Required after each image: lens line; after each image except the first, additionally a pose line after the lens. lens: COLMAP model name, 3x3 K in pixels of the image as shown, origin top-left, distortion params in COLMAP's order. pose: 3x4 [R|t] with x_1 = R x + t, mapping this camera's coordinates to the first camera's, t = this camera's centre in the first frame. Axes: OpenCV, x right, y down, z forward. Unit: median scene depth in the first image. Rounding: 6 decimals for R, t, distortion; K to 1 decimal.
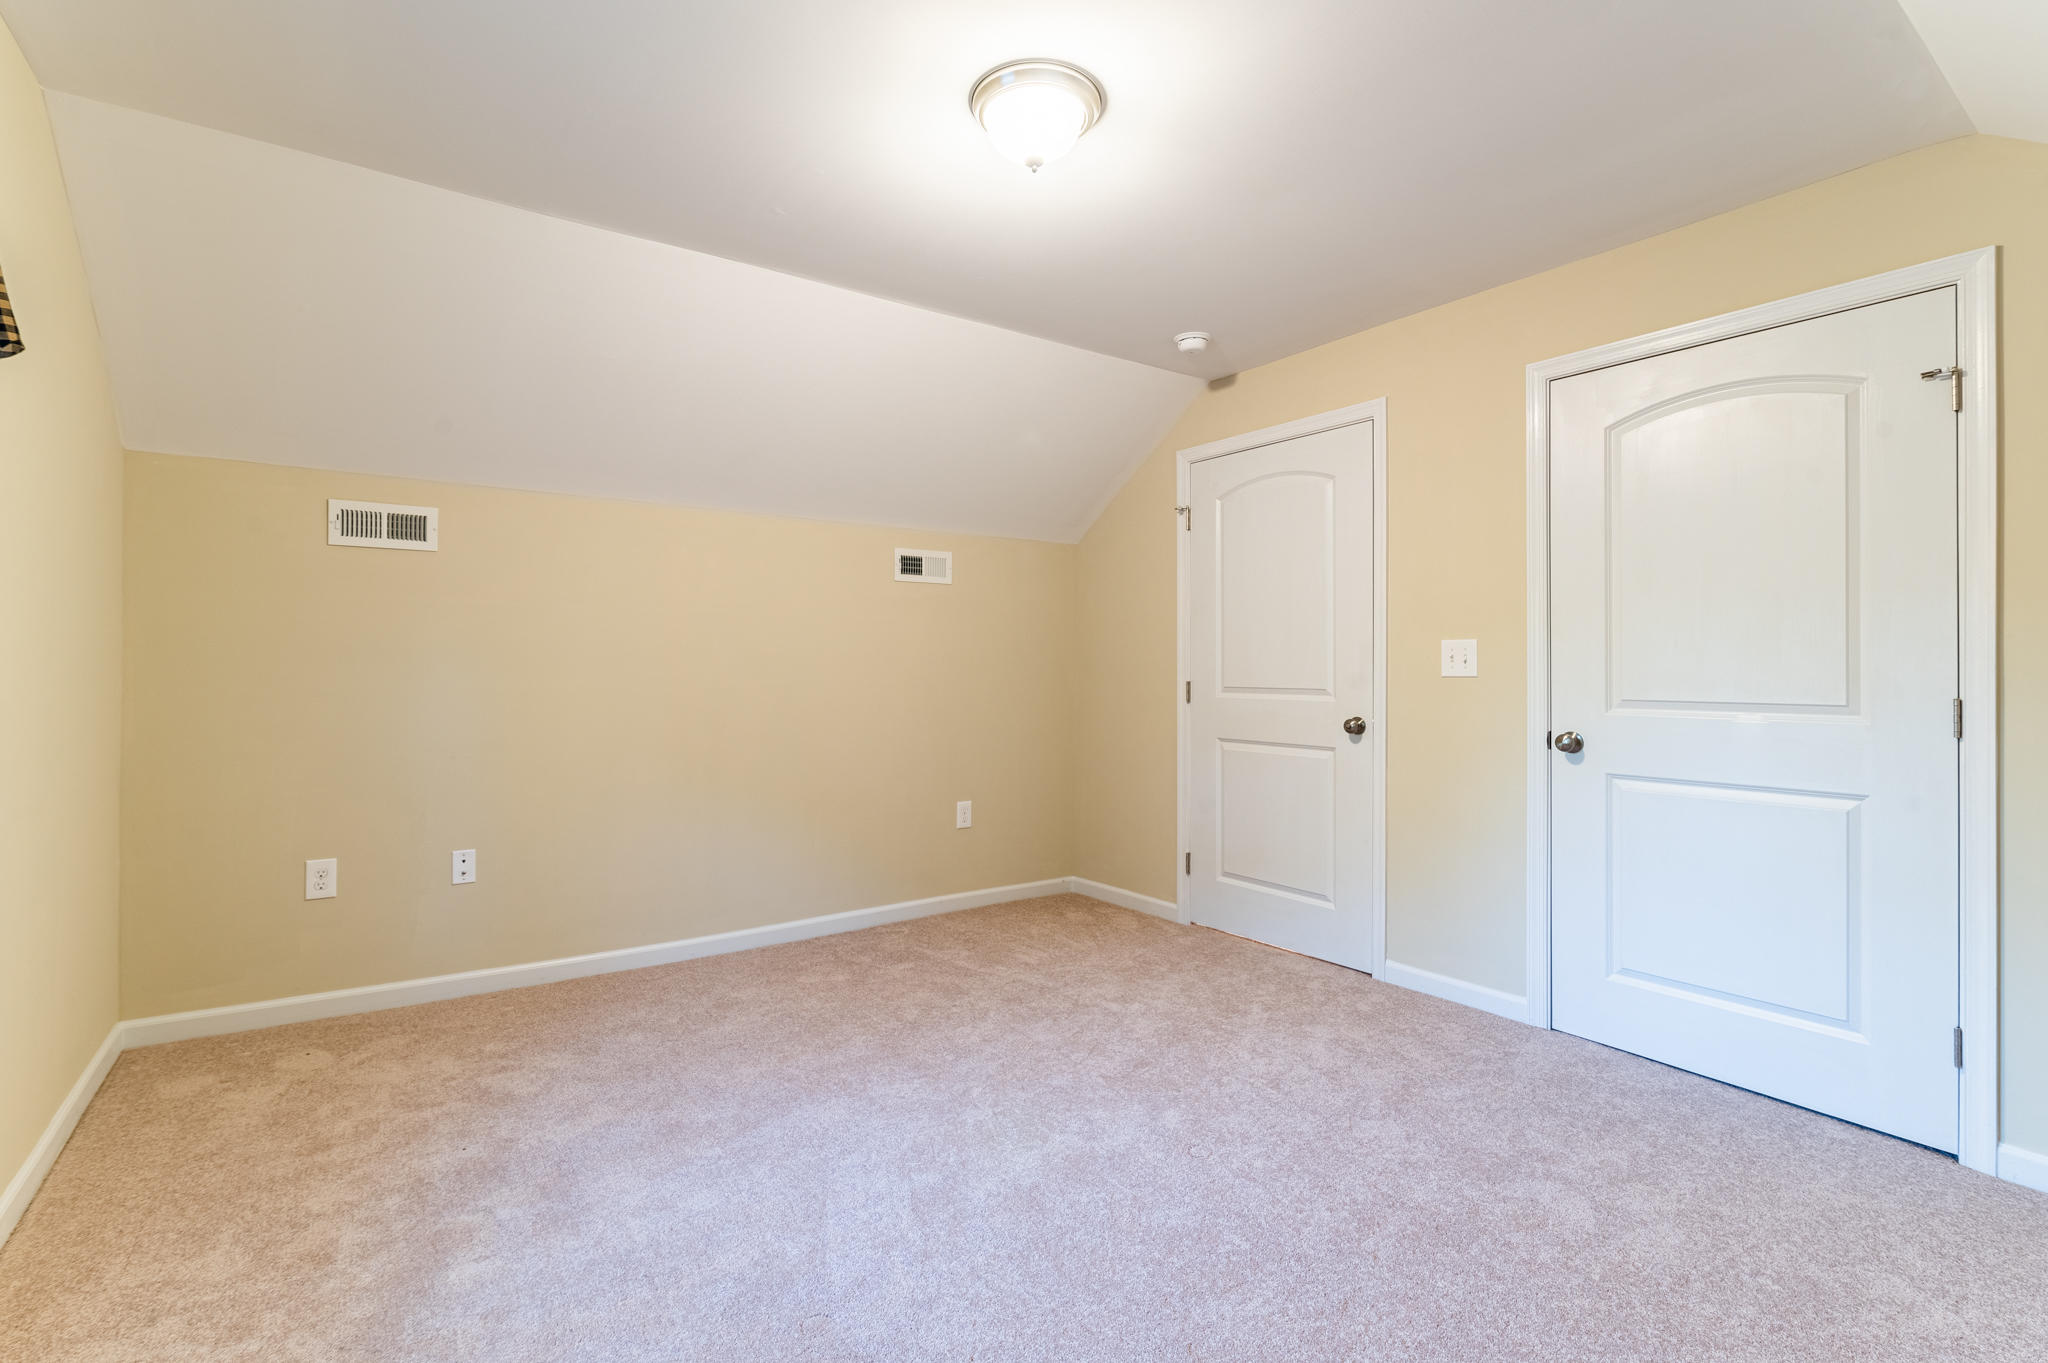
lens RADIAL K [[940.0, 0, 1024.2], [0, 940.0, 664.3], [0, 0, 1]] dist [-0.016170, 0.000303]
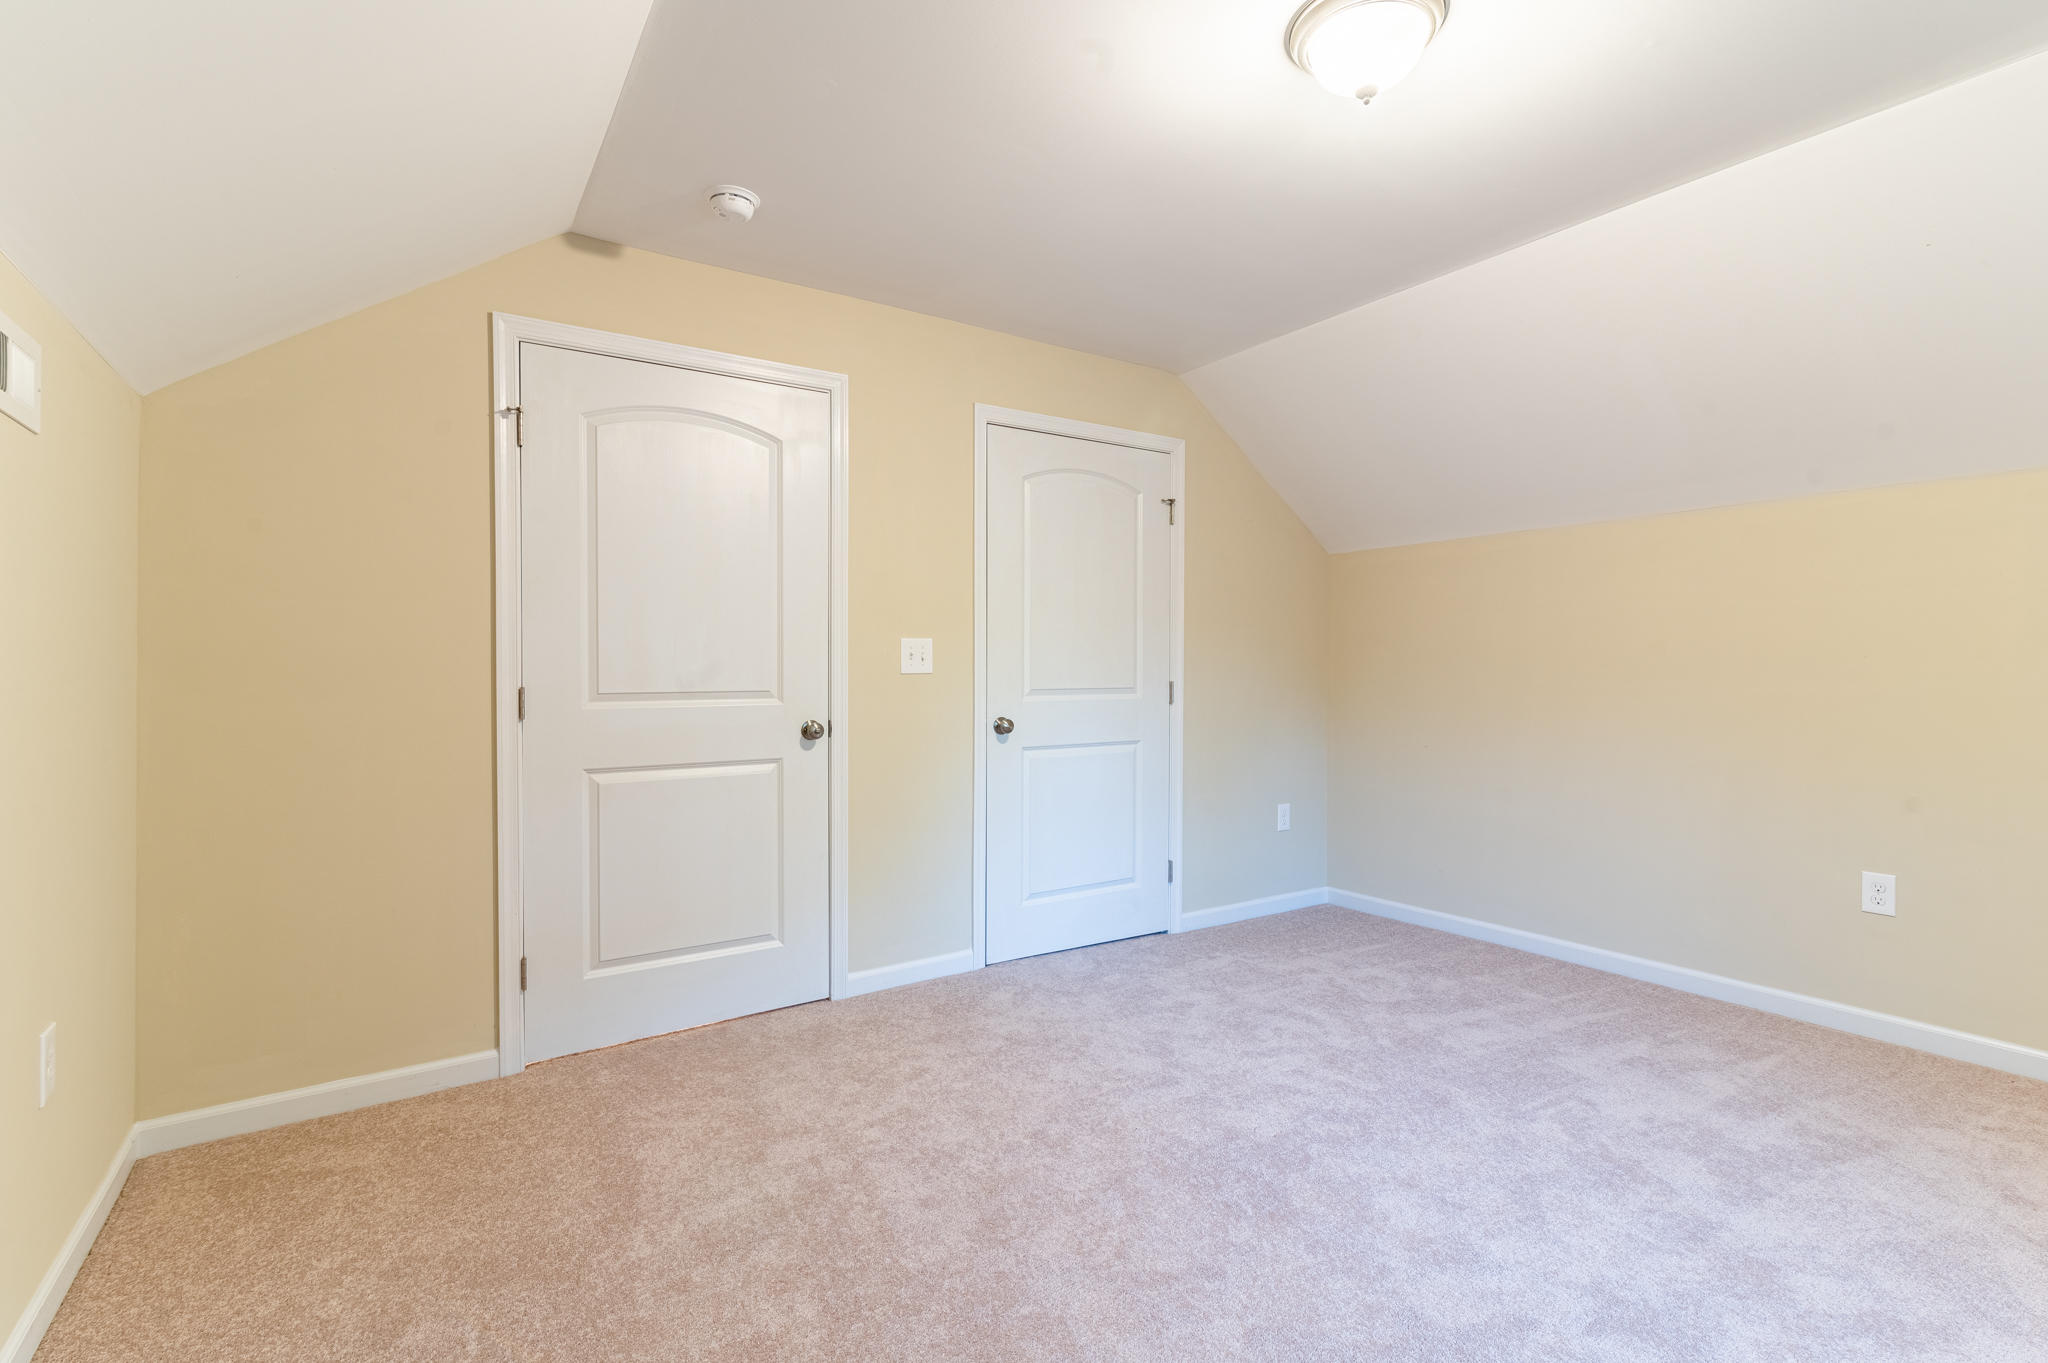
lens RADIAL K [[944.6, 0, 1024.0], [0, 944.6, 681.5], [0, 0, 1]] dist [-0.014629, 0.000145]
pose [[0.021858, -0.018836, 0.999584, -0.562136], [-0.003738, 0.999814, 0.018922, 0.001581], [-0.999754, -0.004151, 0.021783, 0.811585]]
